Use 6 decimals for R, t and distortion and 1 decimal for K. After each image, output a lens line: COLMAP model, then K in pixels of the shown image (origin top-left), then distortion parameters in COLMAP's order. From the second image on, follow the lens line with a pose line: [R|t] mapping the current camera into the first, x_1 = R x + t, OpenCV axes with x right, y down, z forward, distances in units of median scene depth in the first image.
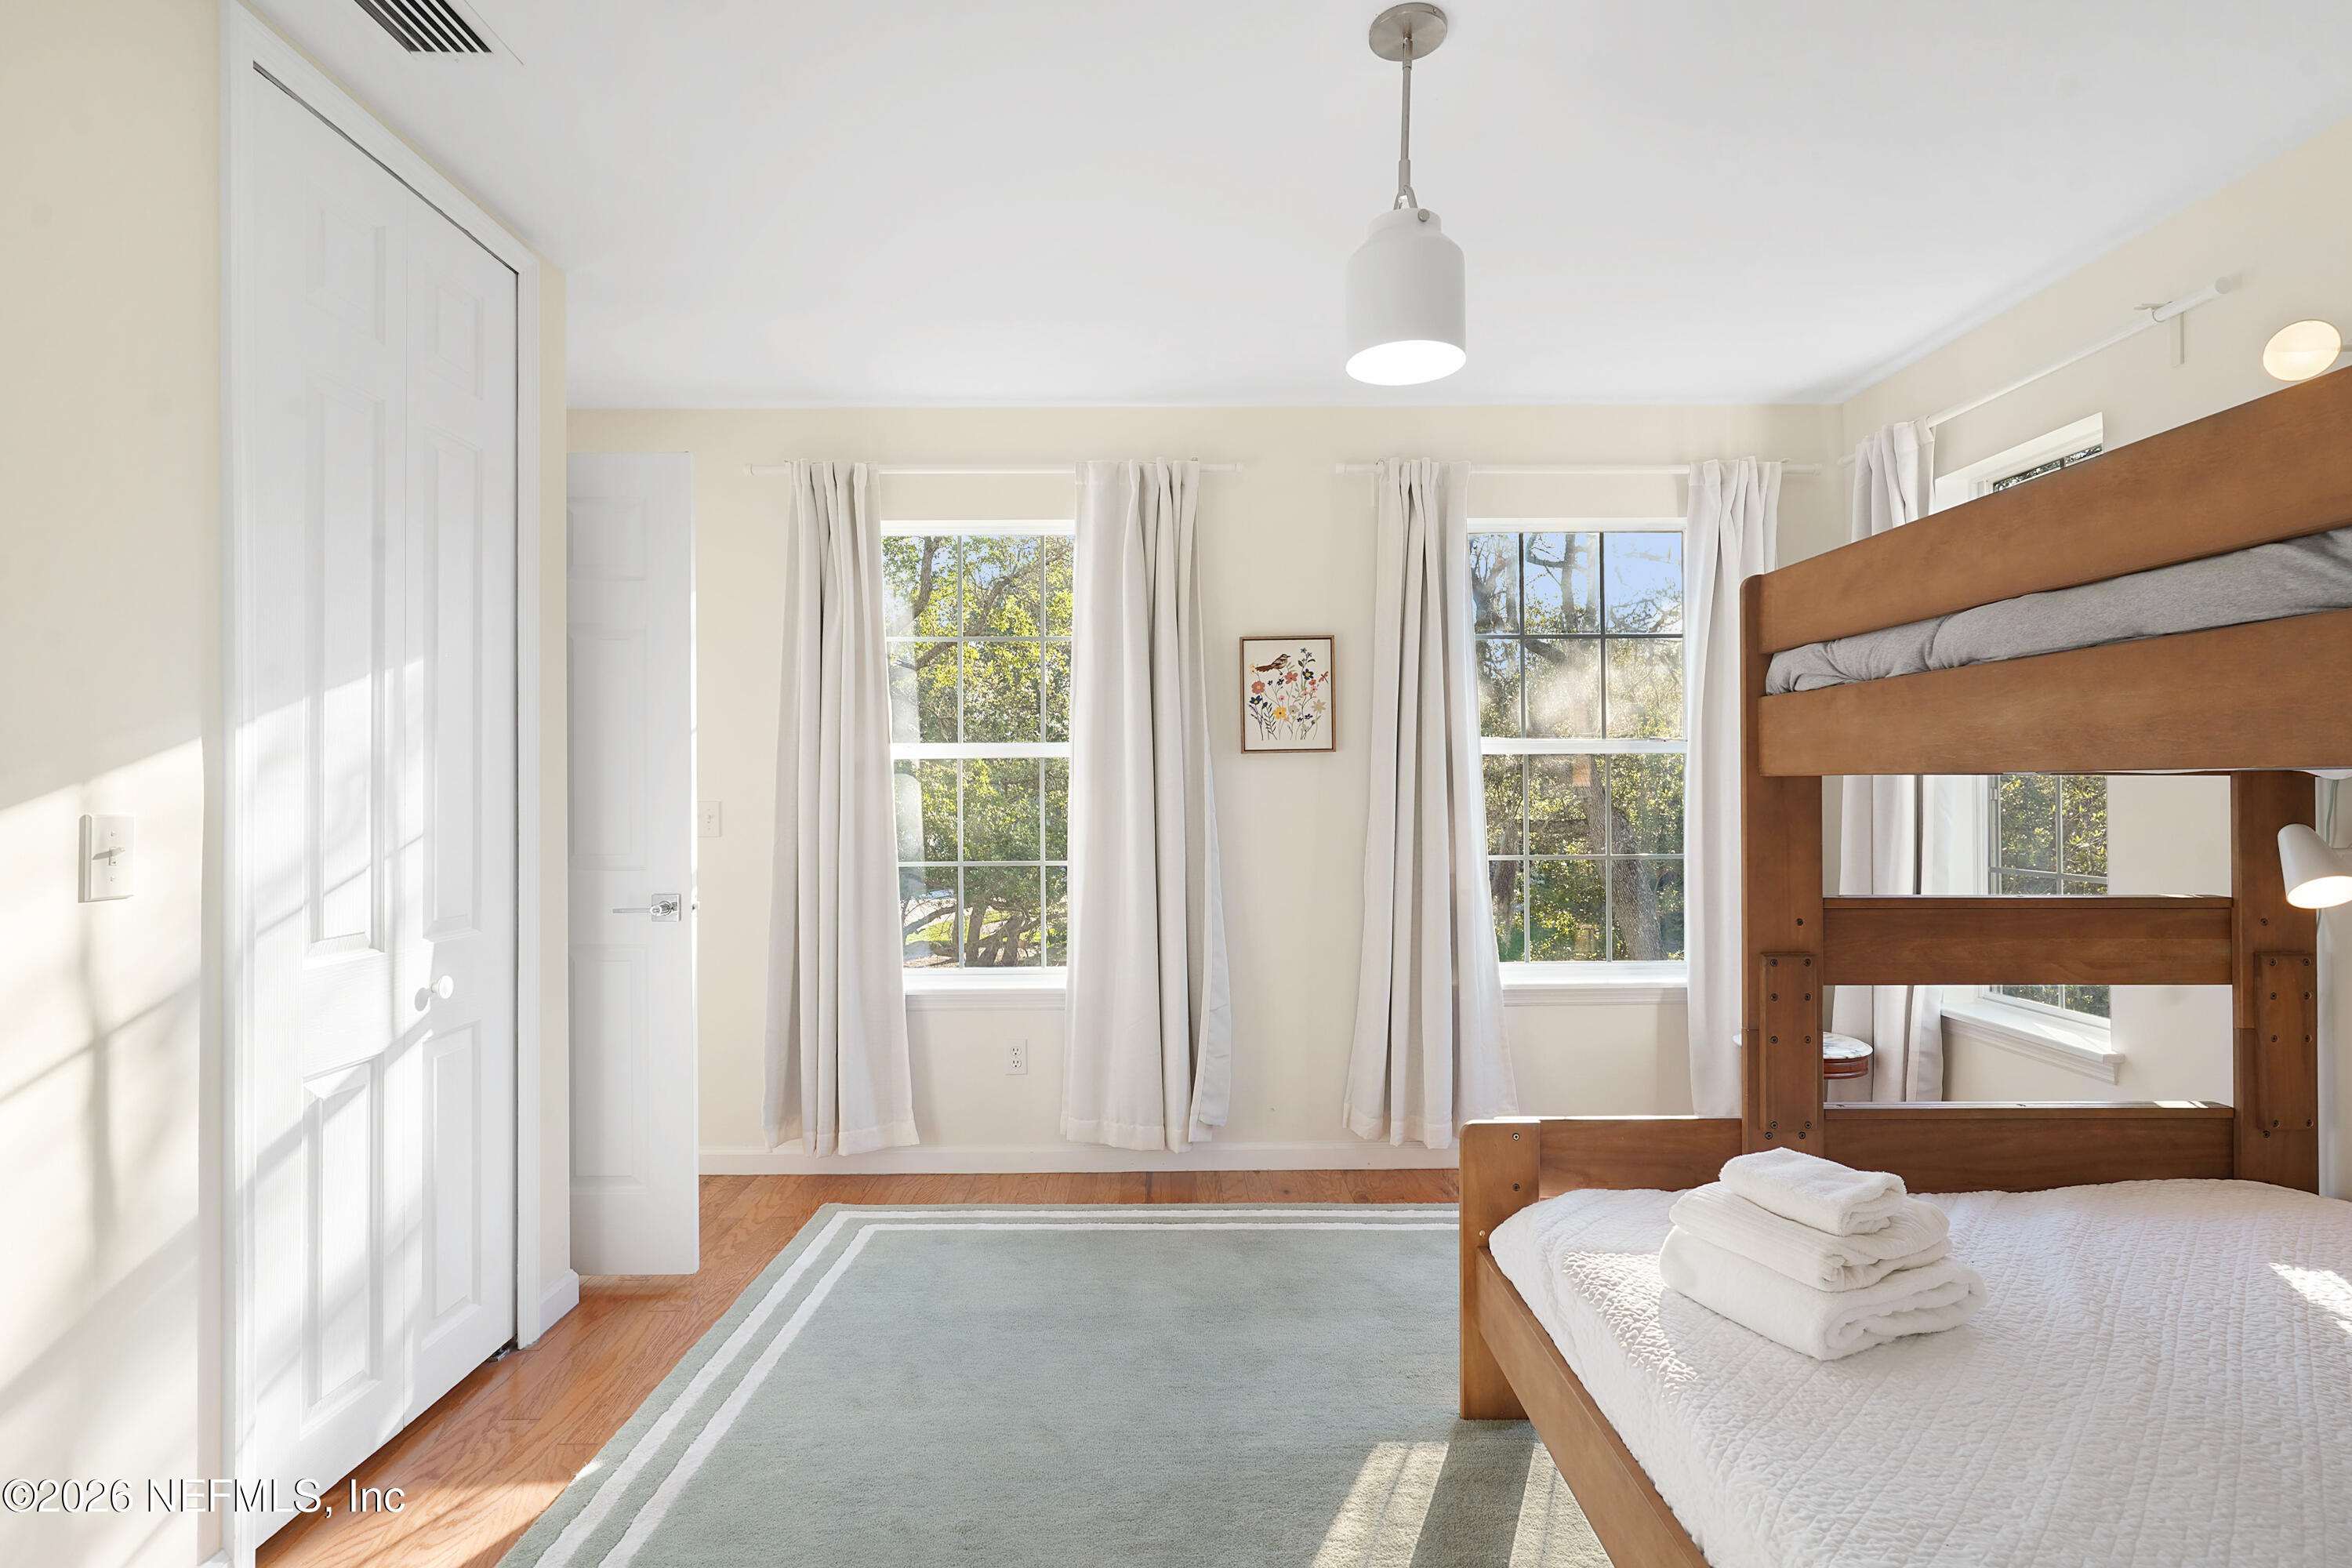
lens RADIAL K [[1145.4, 0, 1175.0], [0, 1145.4, 793.4], [0, 0, 1]] dist [-0.012466, 0.005424]
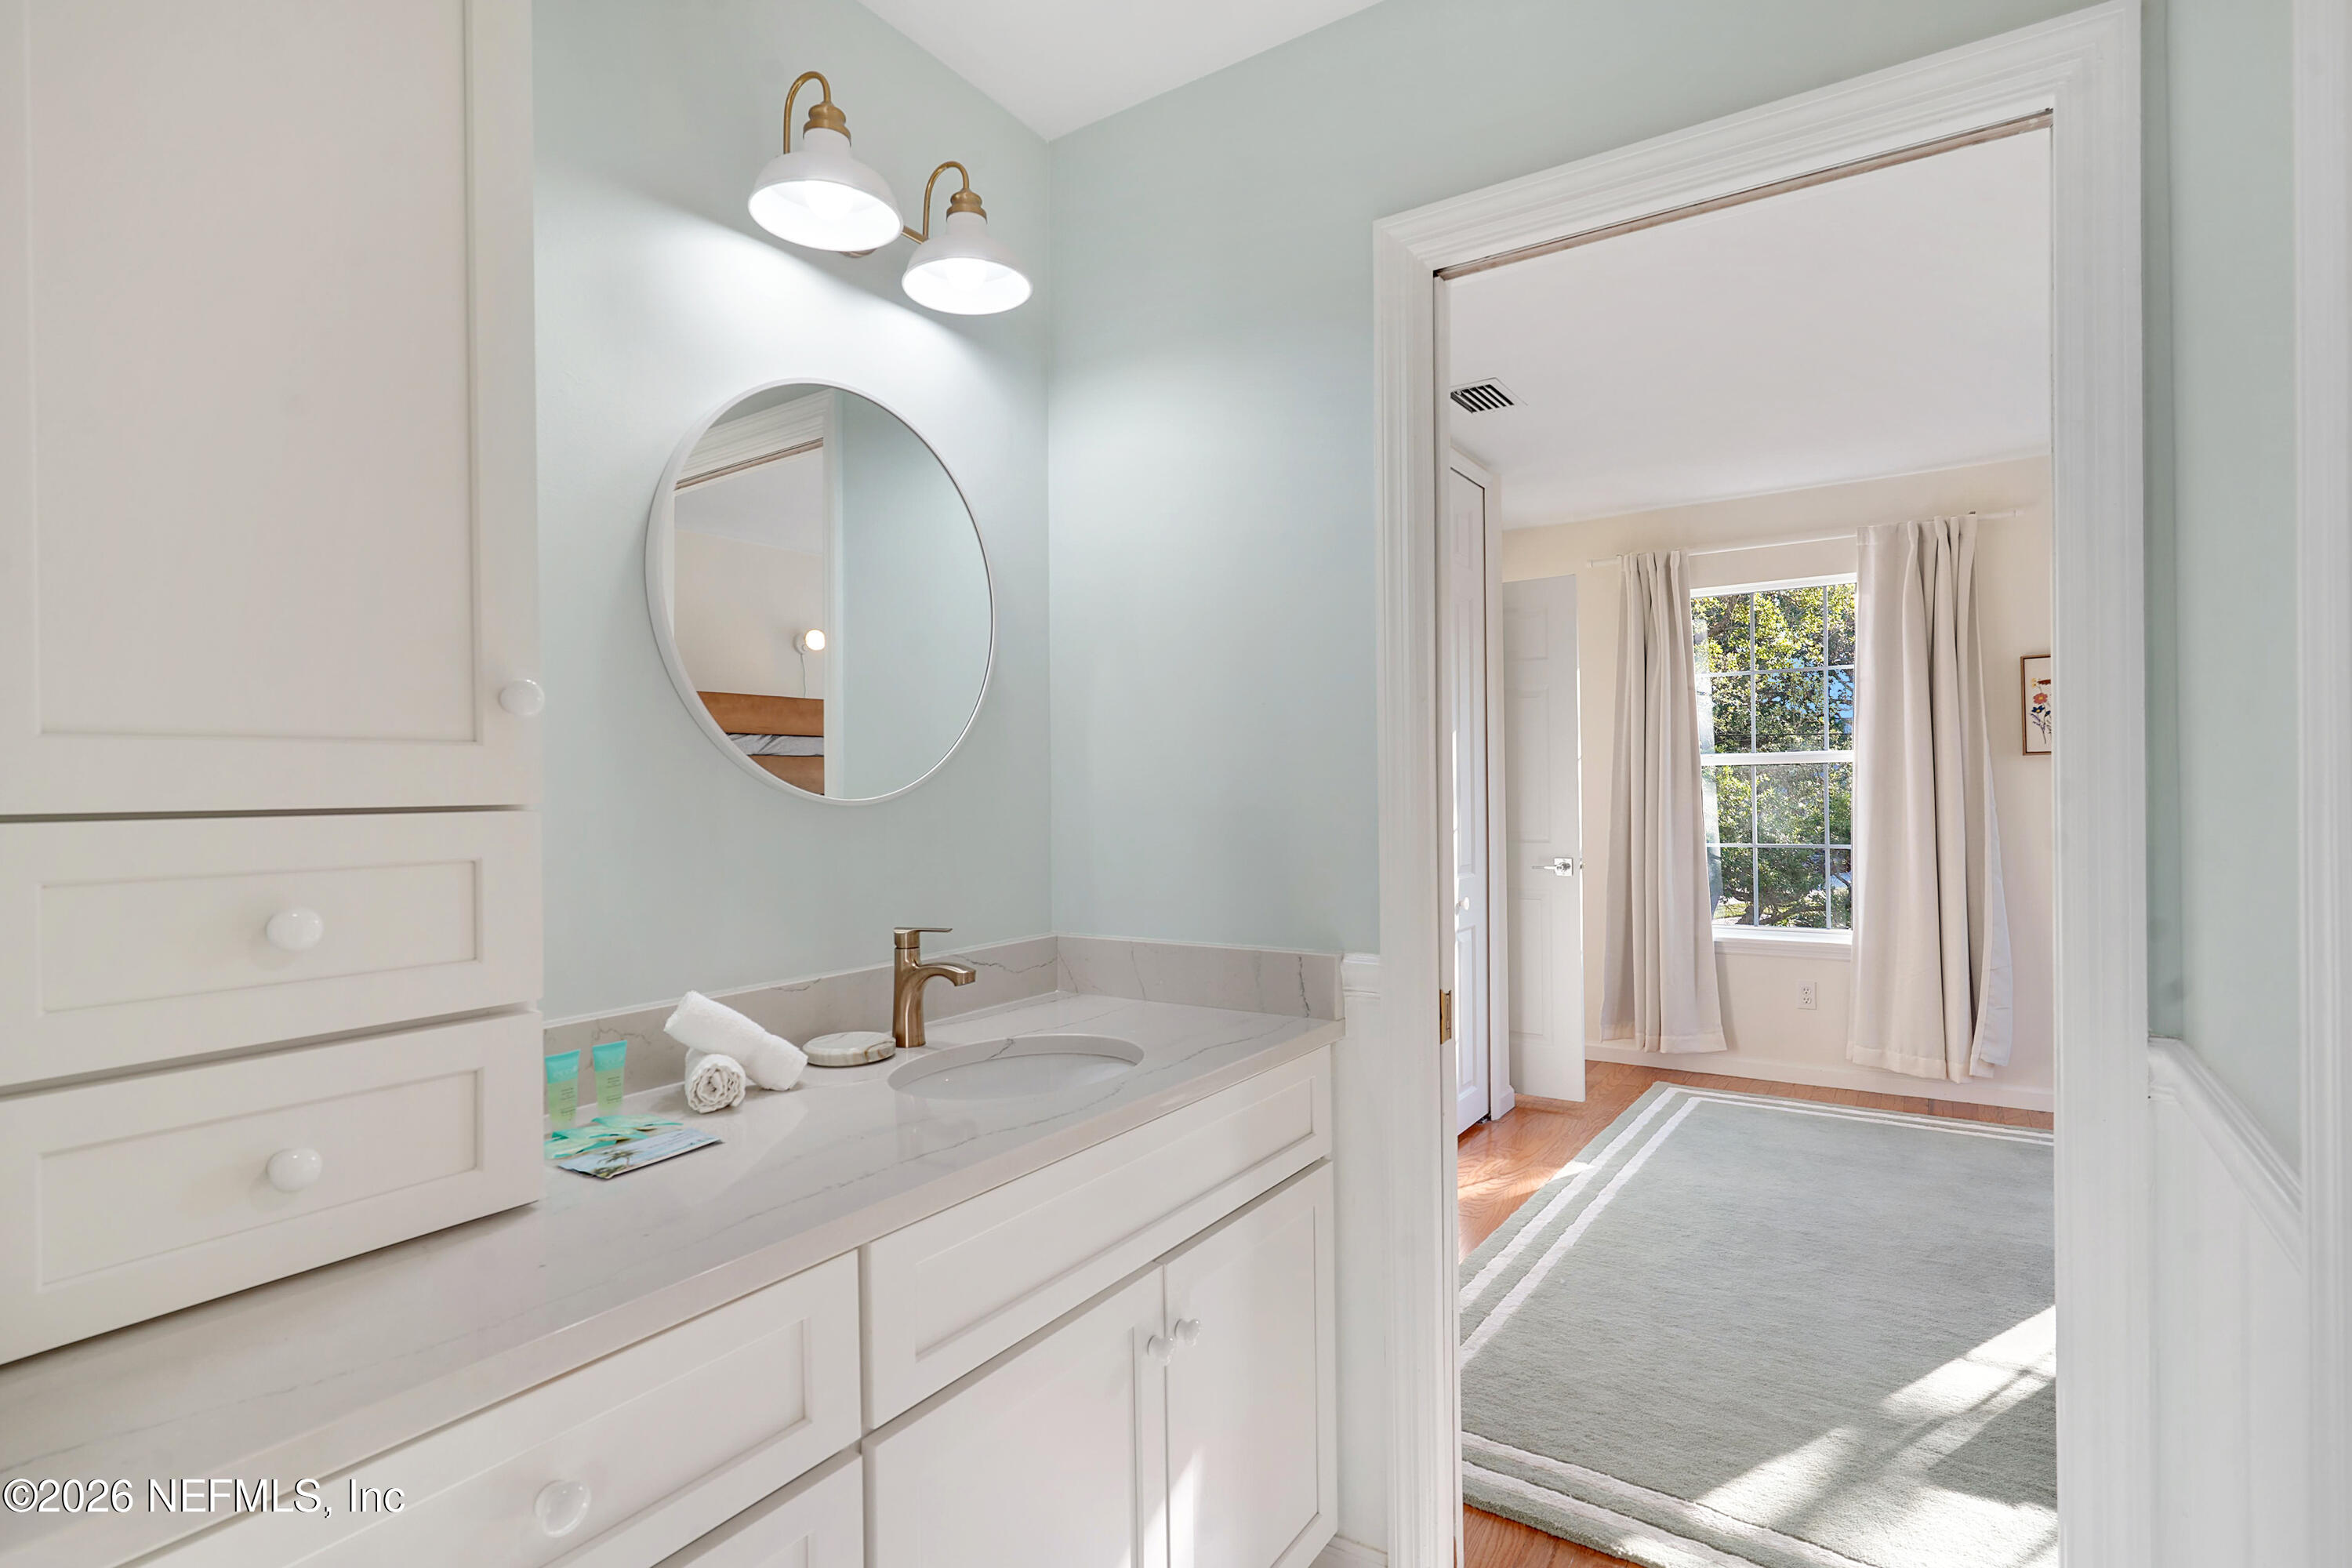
lens RADIAL K [[1145.4, 0, 1164.4], [0, 1145.4, 793.8], [0, 0, 1]] dist [-0.012466, 0.005424]
pose [[0.821549, -0.005446, -0.570112, 0.000736], [0.009594, 0.999945, 0.004273, -0.009277], [0.570057, -0.008980, 0.821556, -0.476815]]
